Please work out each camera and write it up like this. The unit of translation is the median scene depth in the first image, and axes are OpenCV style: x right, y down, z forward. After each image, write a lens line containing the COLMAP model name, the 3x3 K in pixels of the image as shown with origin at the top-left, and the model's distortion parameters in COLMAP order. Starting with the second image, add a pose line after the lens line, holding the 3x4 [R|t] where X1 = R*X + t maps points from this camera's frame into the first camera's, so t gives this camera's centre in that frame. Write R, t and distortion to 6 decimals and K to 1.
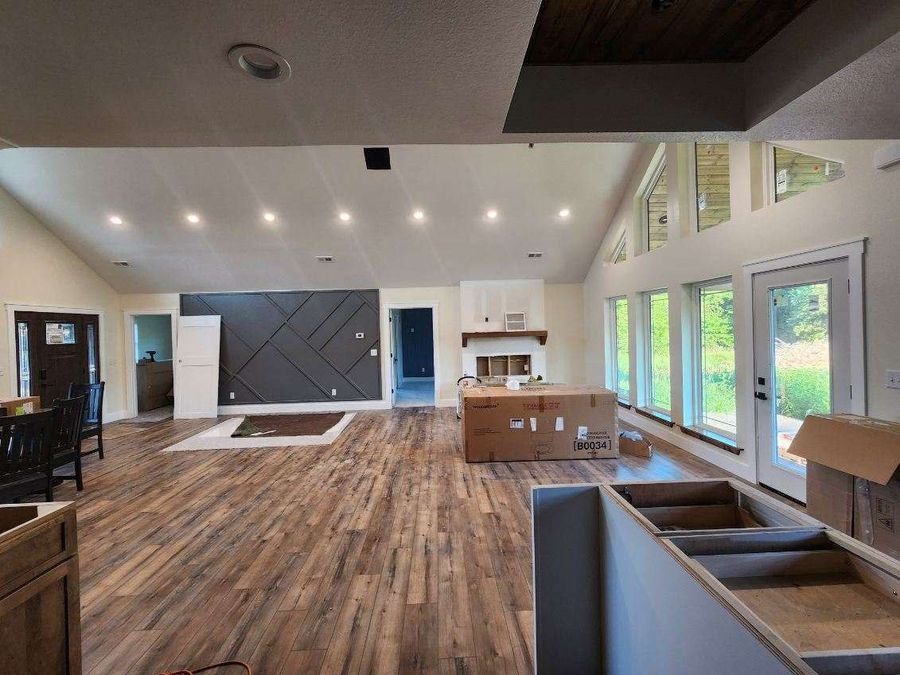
lens RADIAL K [[369.3, 0, 448.1], [0, 369.3, 334.3], [0, 0, 1]] dist [0.000169, -0.000049]
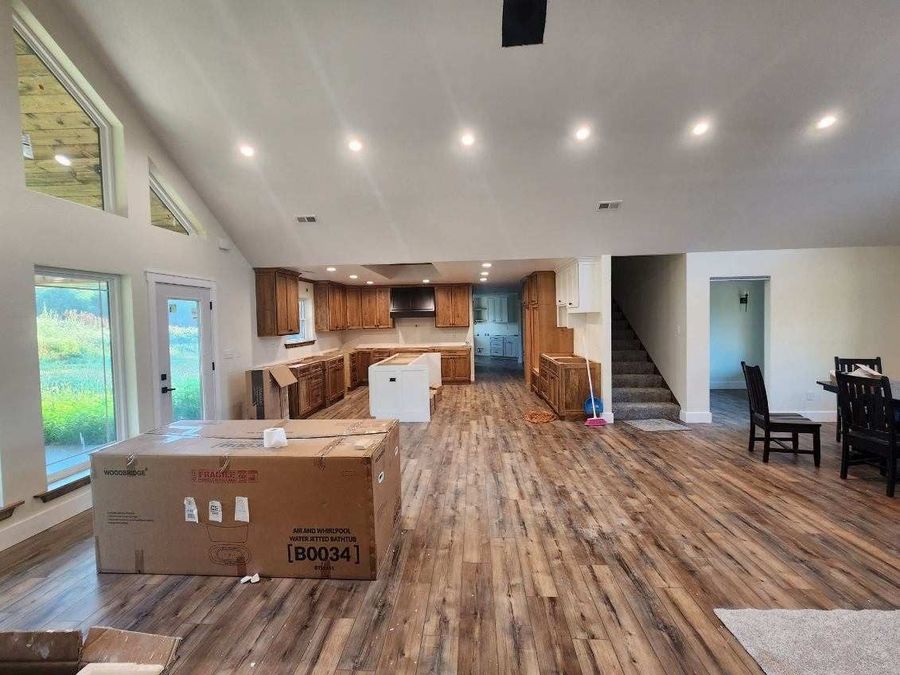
lens RADIAL K [[369.3, 0, 450.8], [0, 369.3, 333.6], [0, 0, 1]] dist [0.000169, -0.000049]
pose [[-0.994510, 0.044981, 0.094479, -0.142887], [0.049393, 0.997770, 0.044890, -0.014238], [-0.092249, 0.049310, -0.994514, 1.922395]]
